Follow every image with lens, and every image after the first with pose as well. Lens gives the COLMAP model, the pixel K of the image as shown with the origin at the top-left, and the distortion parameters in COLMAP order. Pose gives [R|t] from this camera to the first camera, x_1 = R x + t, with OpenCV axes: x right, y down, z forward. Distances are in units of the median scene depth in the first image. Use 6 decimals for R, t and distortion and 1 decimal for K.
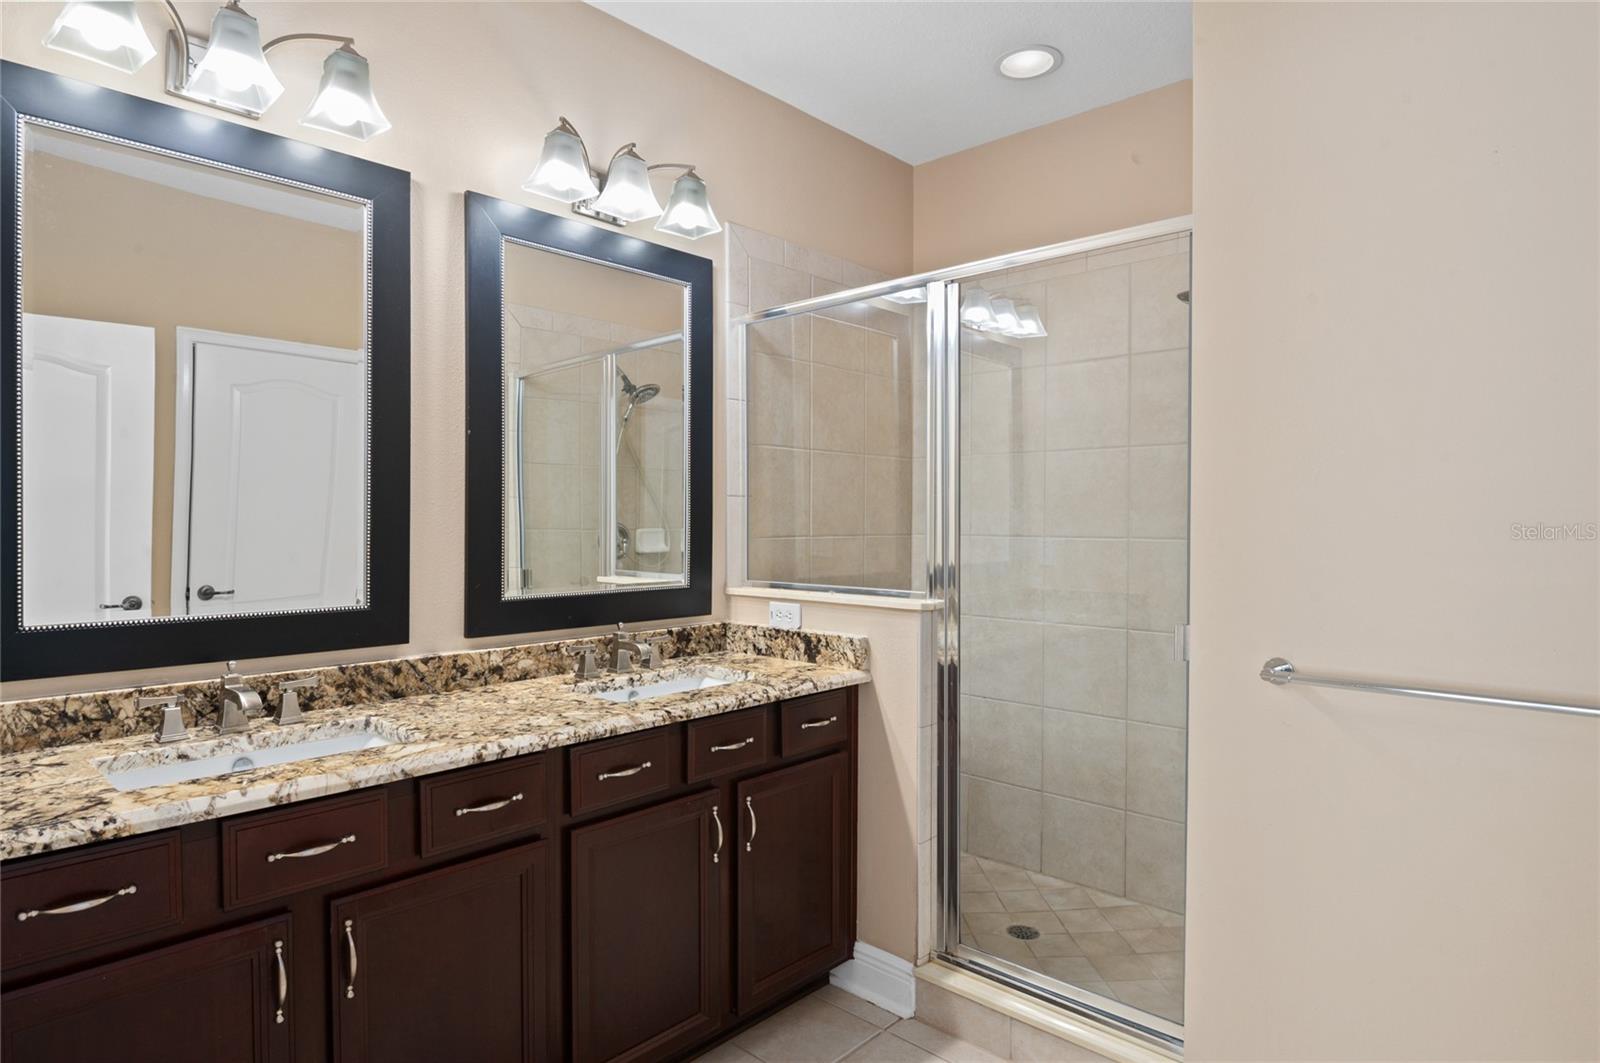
lens RADIAL K [[893.7, 0, 802.6], [0, 893.7, 531.1], [0, 0, 1]] dist [0.007789, 0.000233]
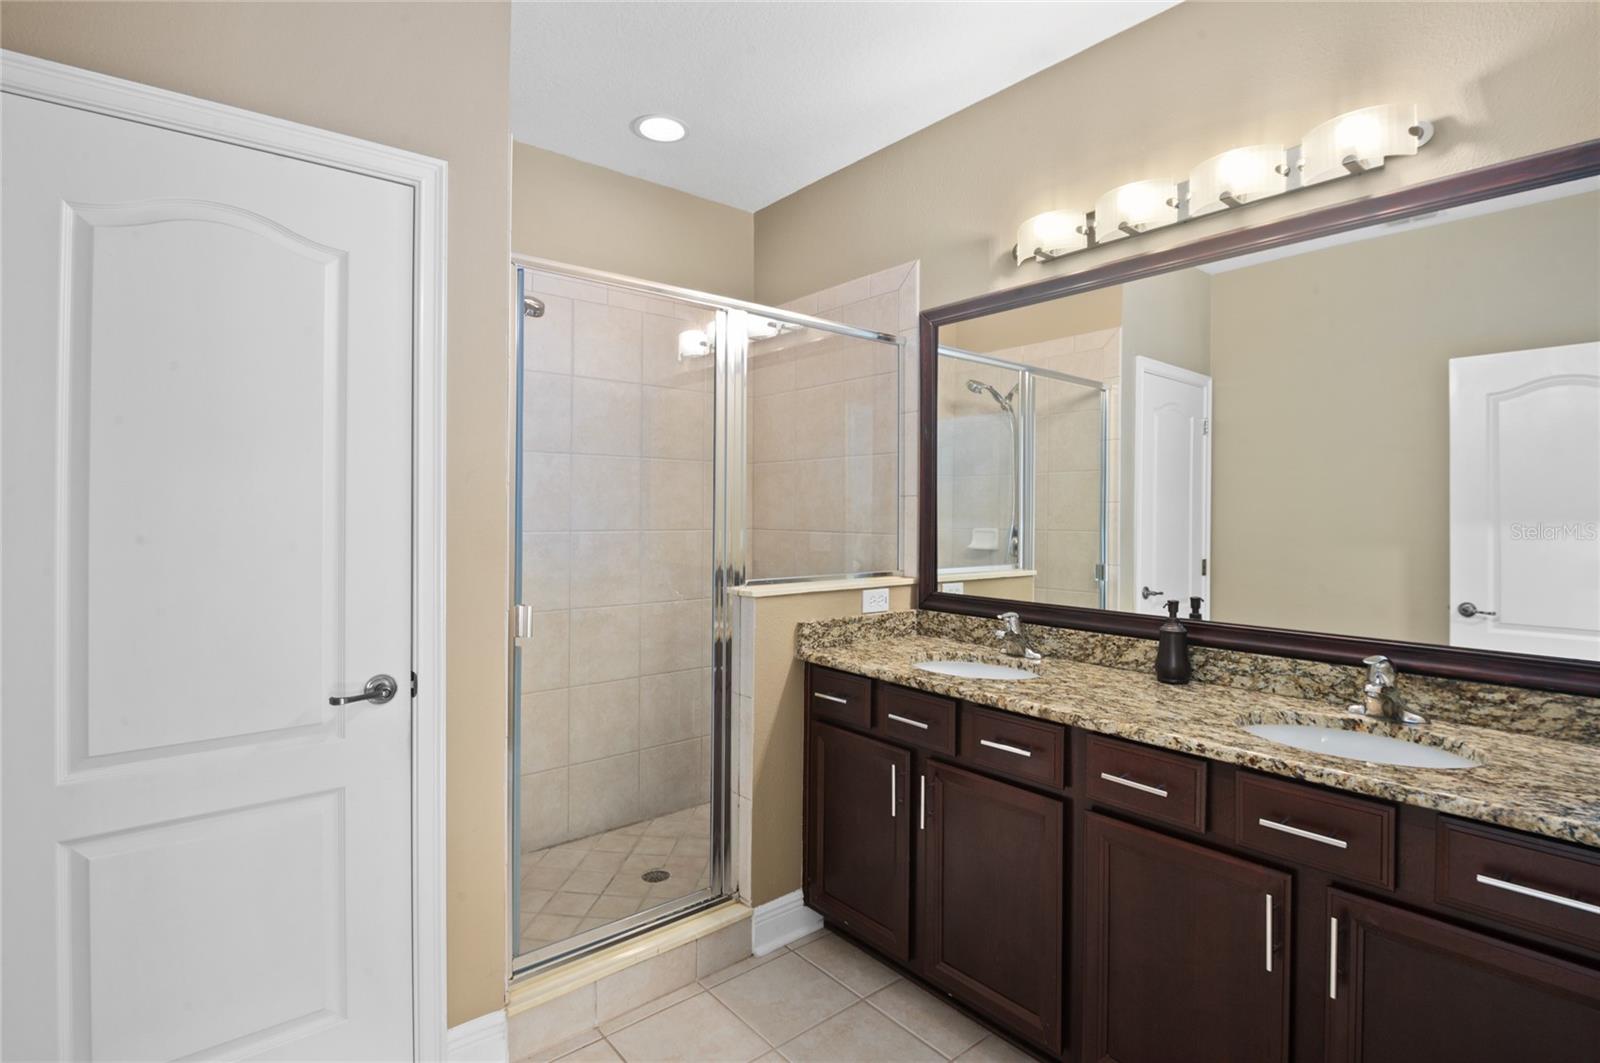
lens RADIAL K [[769.2, 0, 799.2], [0, 769.2, 527.2], [0, 0, 1]] dist [-0.001302, -0.000549]
pose [[-0.128429, -0.004762, -0.991707, 0.729057], [-0.014766, 0.999887, -0.002889, 0.003150], [0.991609, 0.014272, -0.128485, 0.797032]]
